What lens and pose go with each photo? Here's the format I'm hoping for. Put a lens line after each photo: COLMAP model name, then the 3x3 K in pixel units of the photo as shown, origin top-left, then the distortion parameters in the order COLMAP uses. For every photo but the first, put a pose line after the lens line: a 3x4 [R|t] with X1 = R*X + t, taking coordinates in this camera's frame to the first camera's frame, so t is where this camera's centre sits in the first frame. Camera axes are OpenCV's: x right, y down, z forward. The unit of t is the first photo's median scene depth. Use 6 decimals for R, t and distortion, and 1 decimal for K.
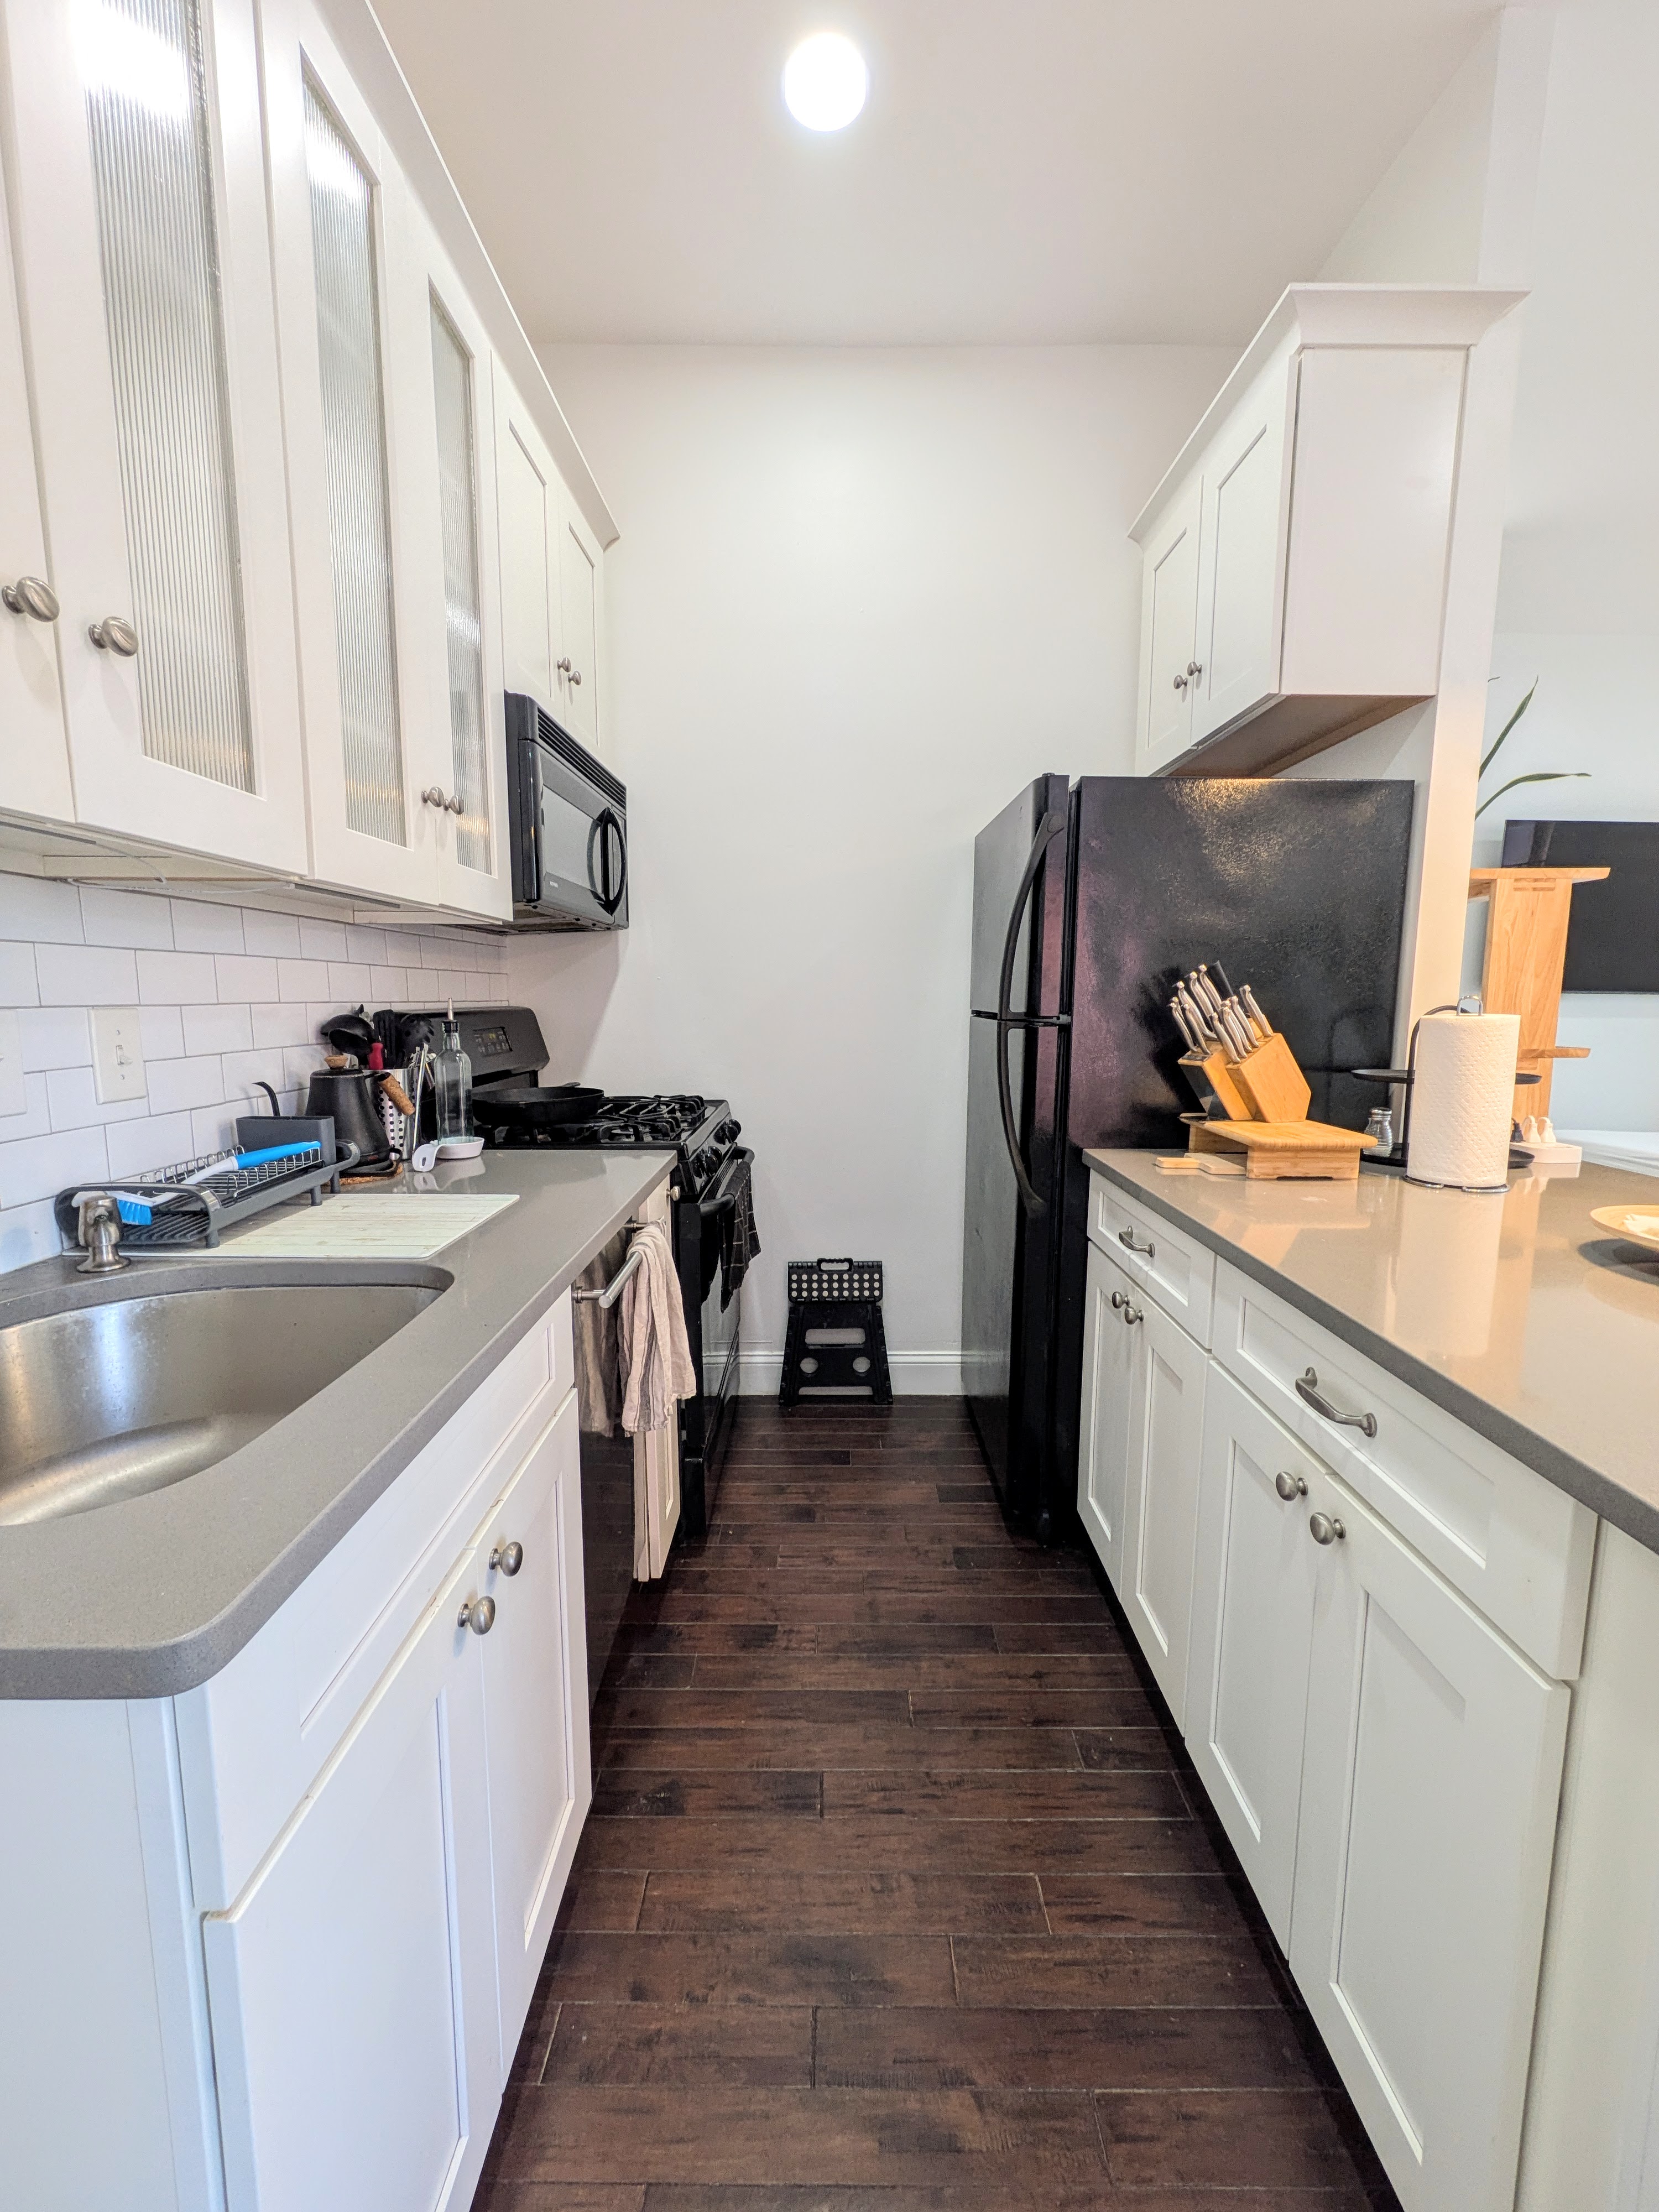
lens RADIAL K [[880.3, 0, 829.5], [0, 880.3, 1106.0], [0, 0, 1]] dist [0.001333, -0.000032]
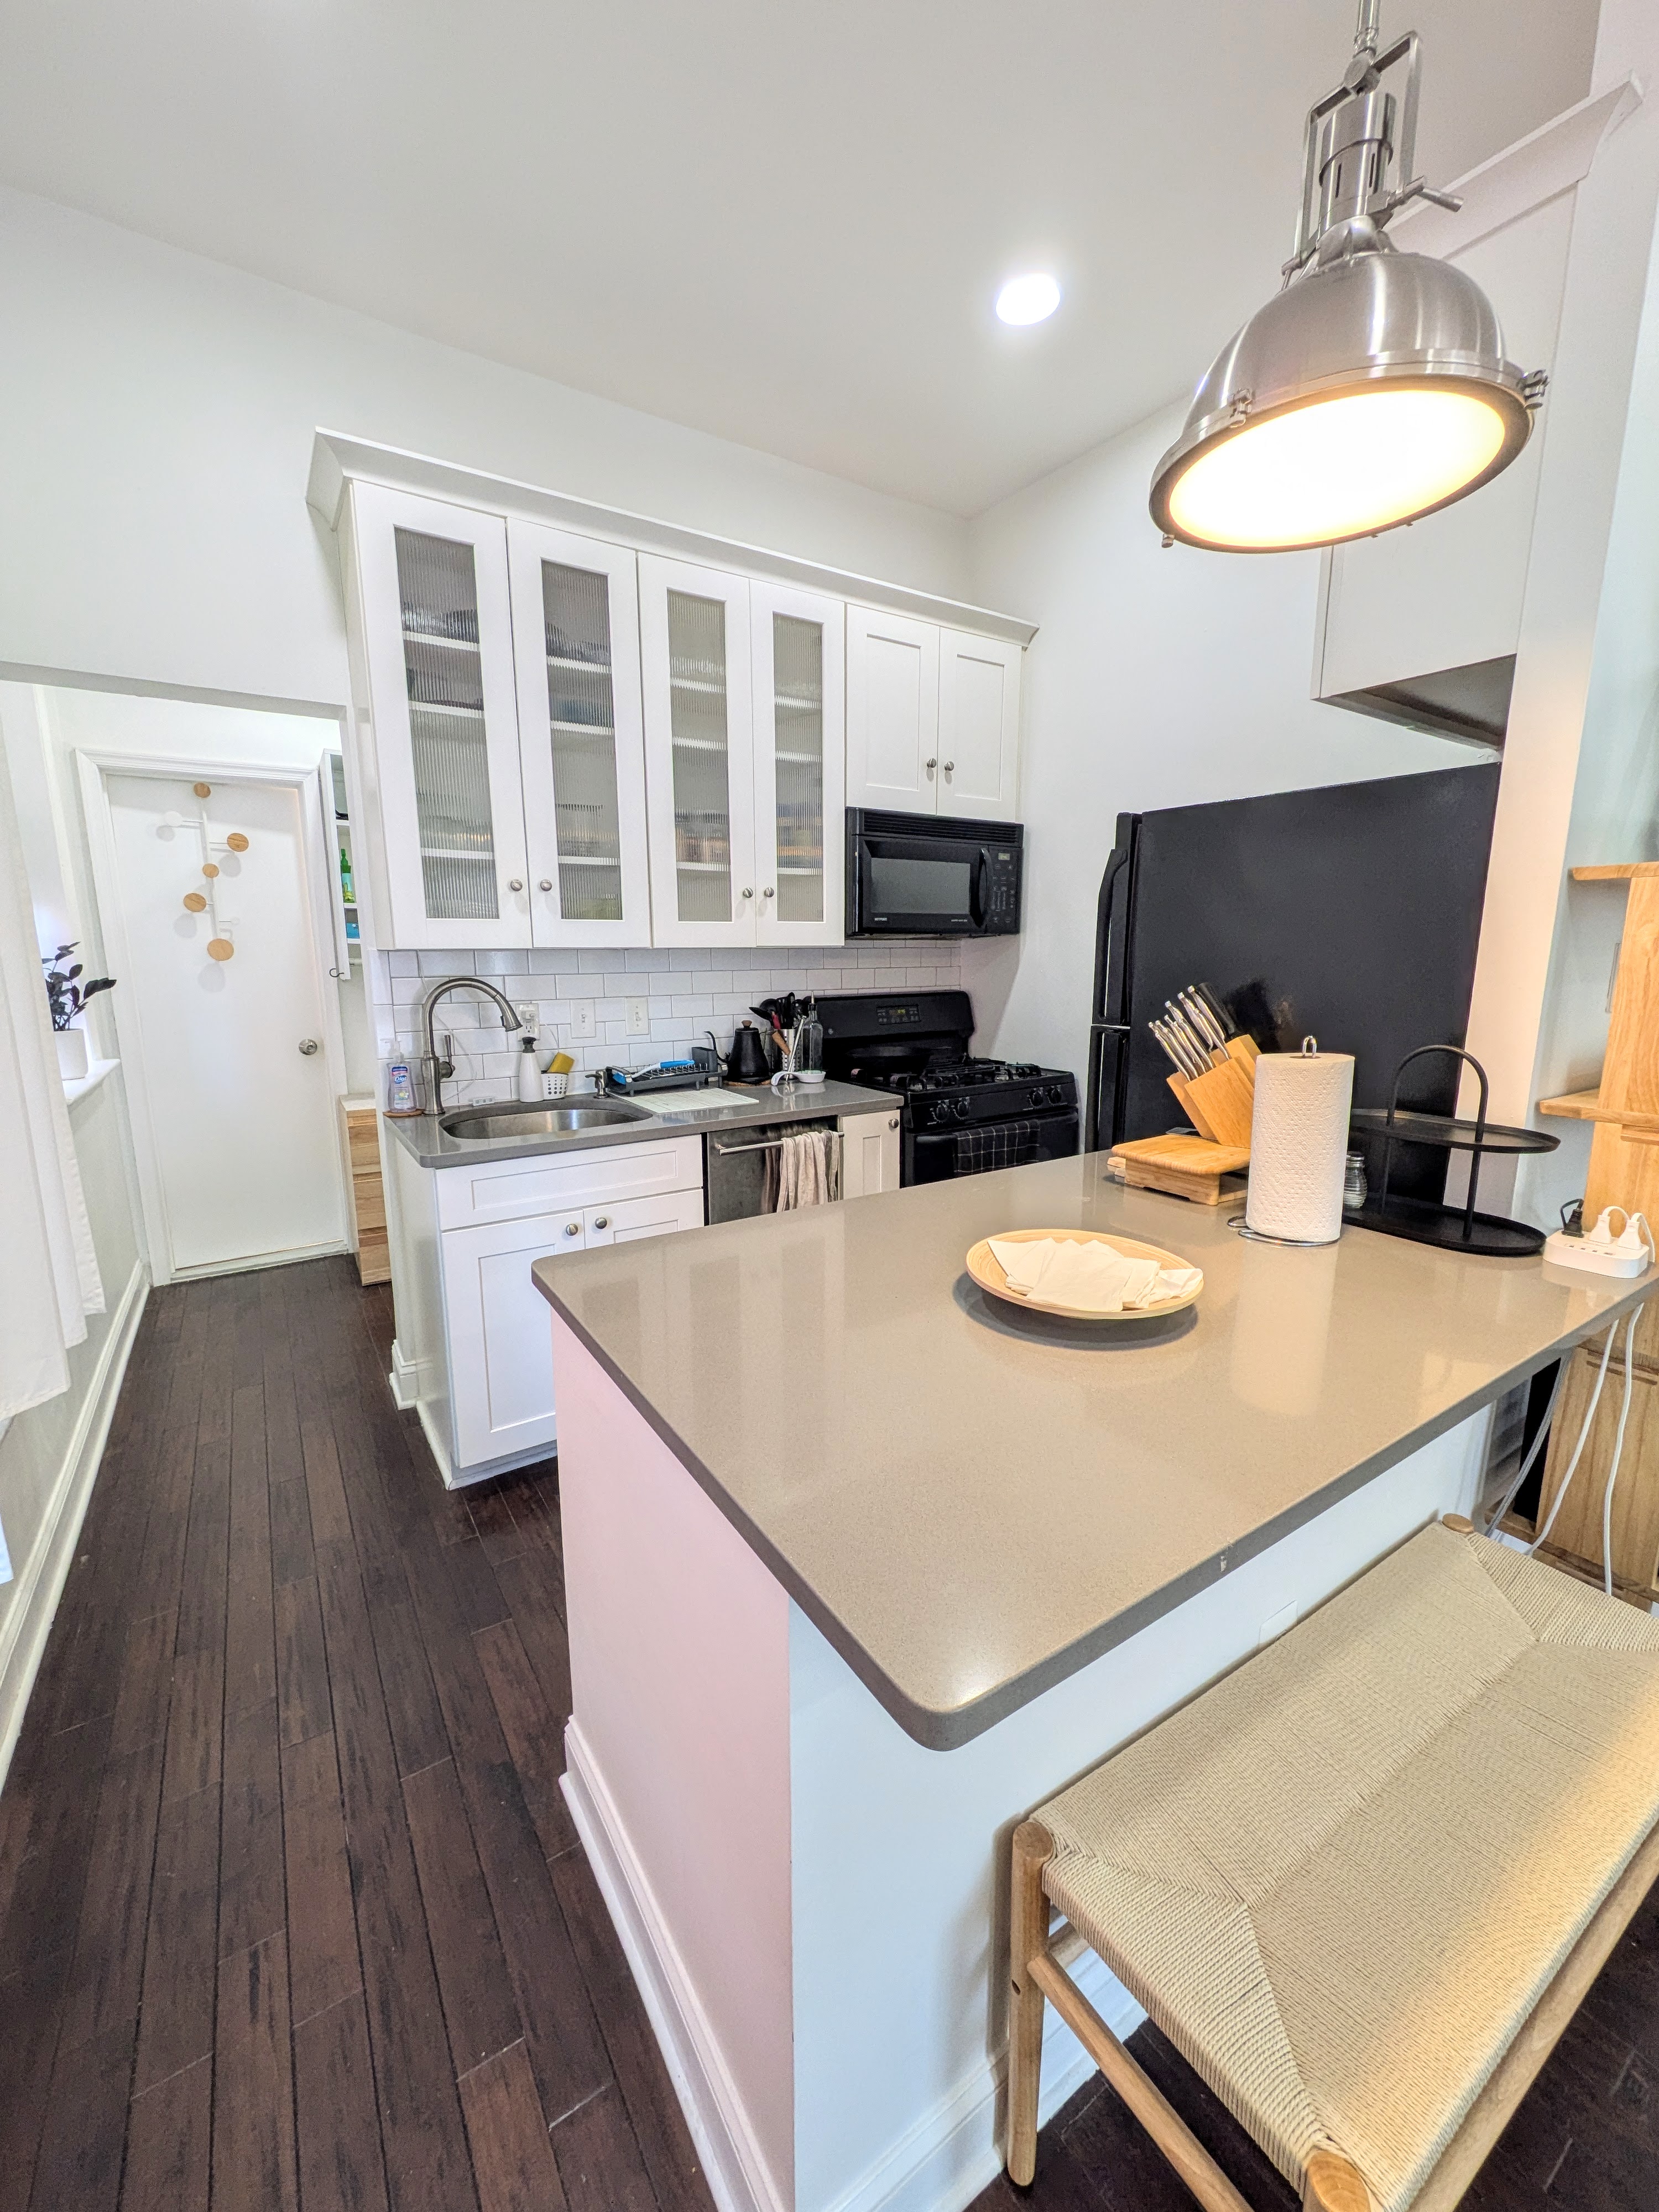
lens RADIAL K [[880.3, 0, 829.5], [0, 880.3, 1106.0], [0, 0, 1]] dist [0.001333, -0.000032]
pose [[0.539311, 0.145879, -0.829375, 1.089045], [-0.102620, 0.988926, 0.107212, -0.087445], [0.835831, 0.027289, 0.548308, 0.063745]]
